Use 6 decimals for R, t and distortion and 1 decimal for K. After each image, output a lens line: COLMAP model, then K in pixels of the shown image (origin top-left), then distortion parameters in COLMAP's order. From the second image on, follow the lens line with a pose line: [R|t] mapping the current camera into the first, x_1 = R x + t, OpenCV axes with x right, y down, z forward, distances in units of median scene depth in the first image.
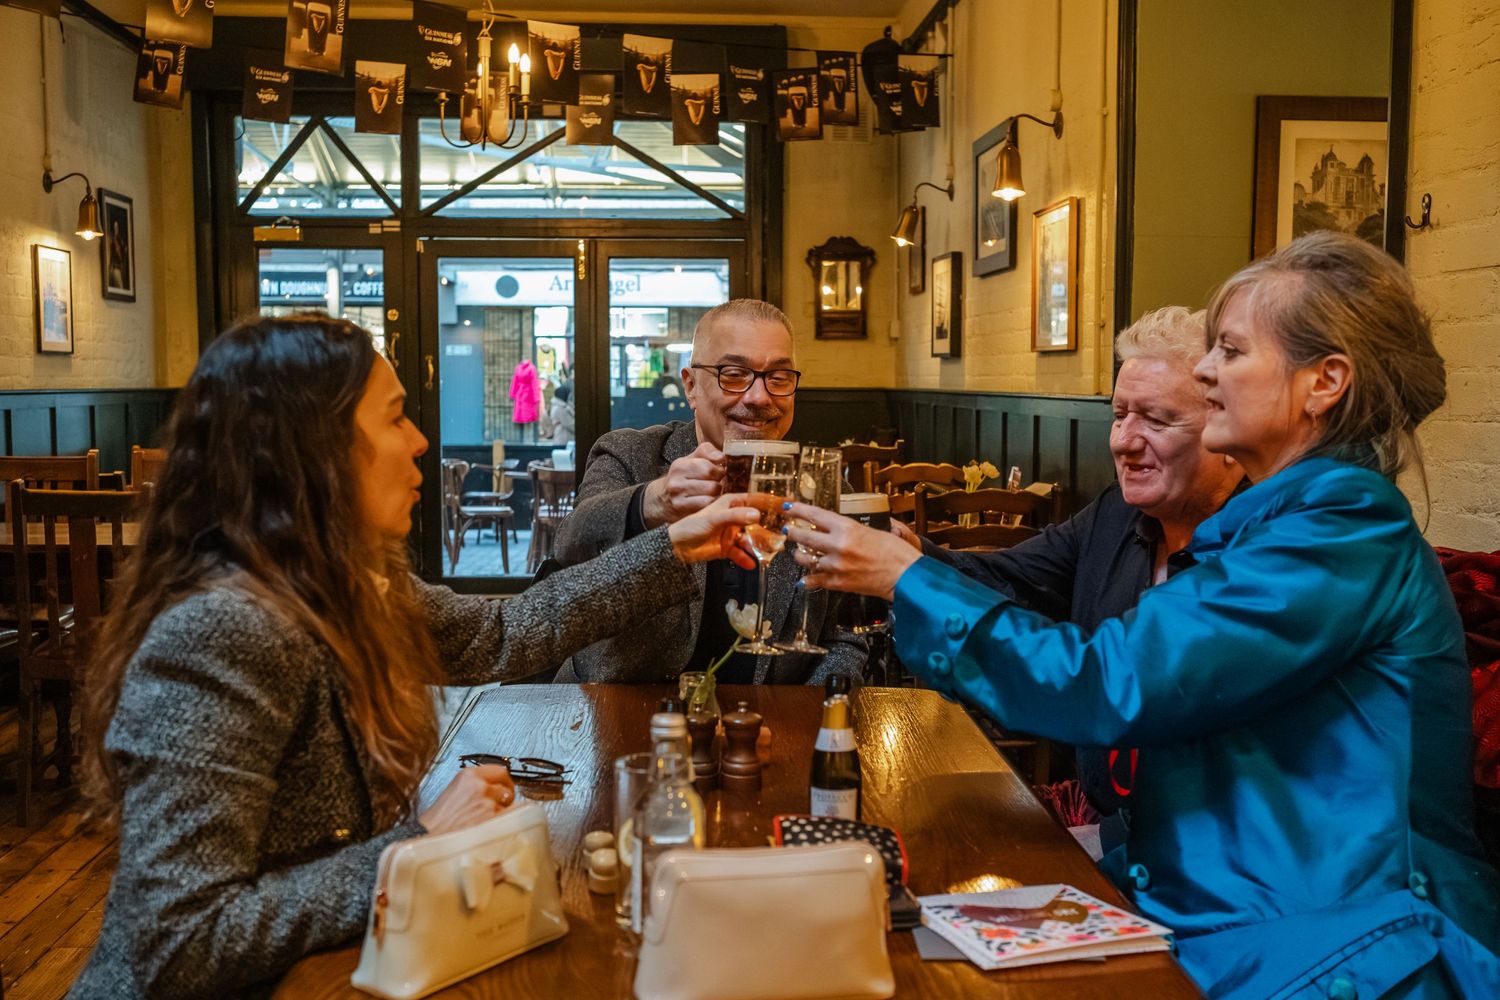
lens RADIAL K [[1491.7, 0, 749.1], [0, 1491.7, 476.9], [0, 0, 1]] dist [0.004163, 0.012309]
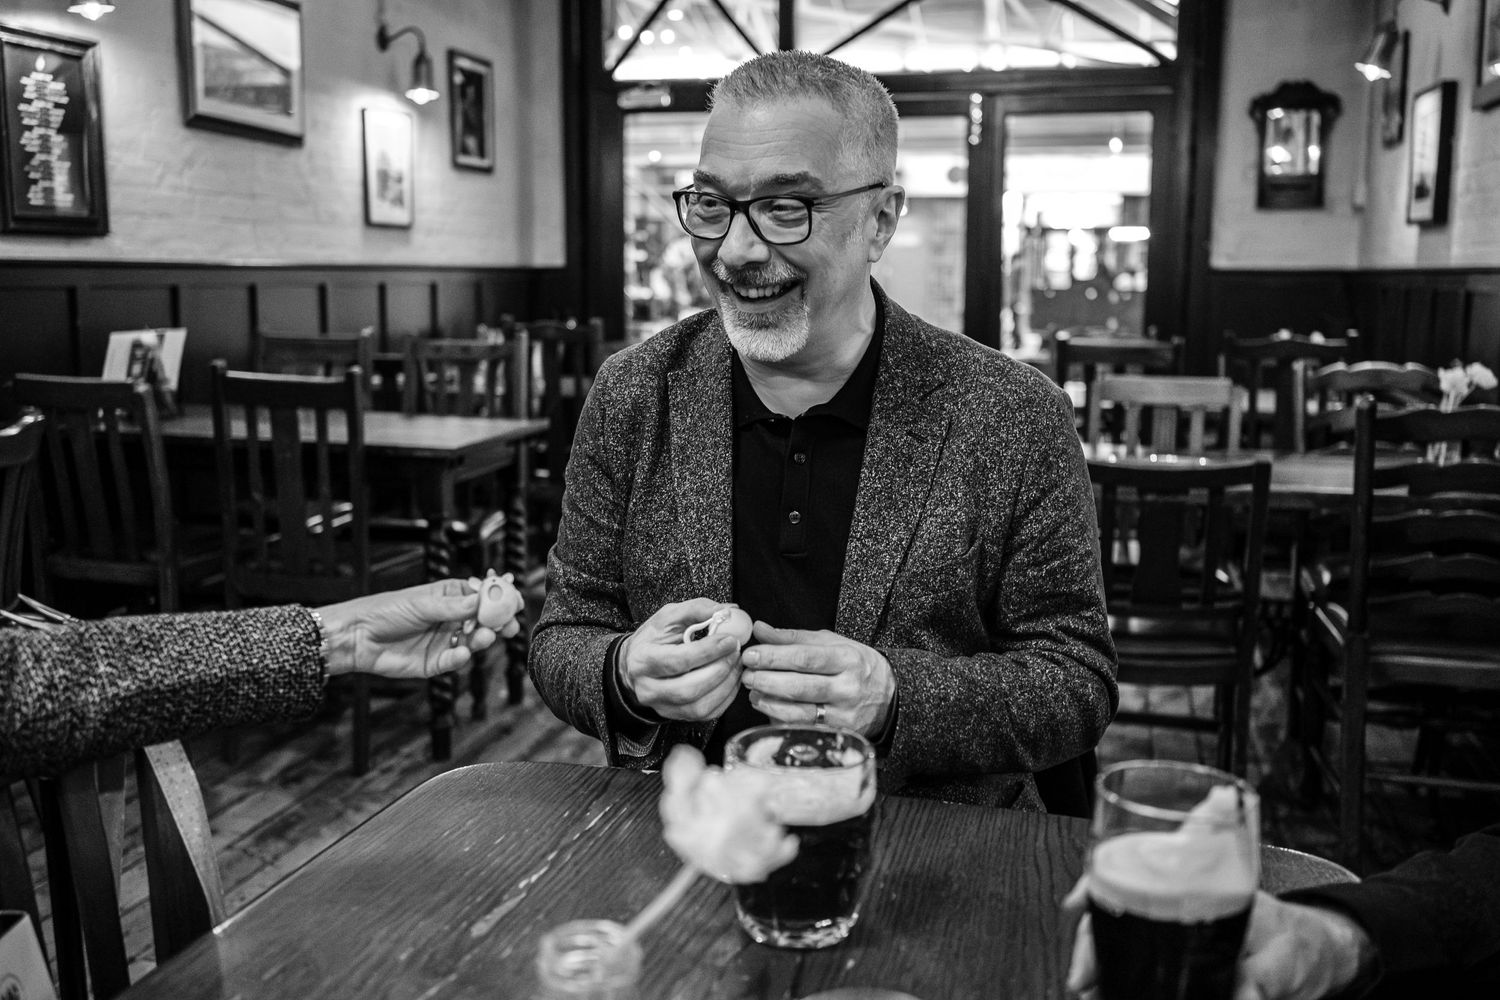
lens RADIAL K [[1491.7, 0, 749.1], [0, 1491.7, 476.9], [0, 0, 1]] dist [0.004163, 0.012309]
pose [[0.957073, 0.043000, -0.286638, 0.025629], [-0.022164, 0.996896, 0.075544, -0.001703], [0.288997, -0.065948, 0.955056, 0.165295]]
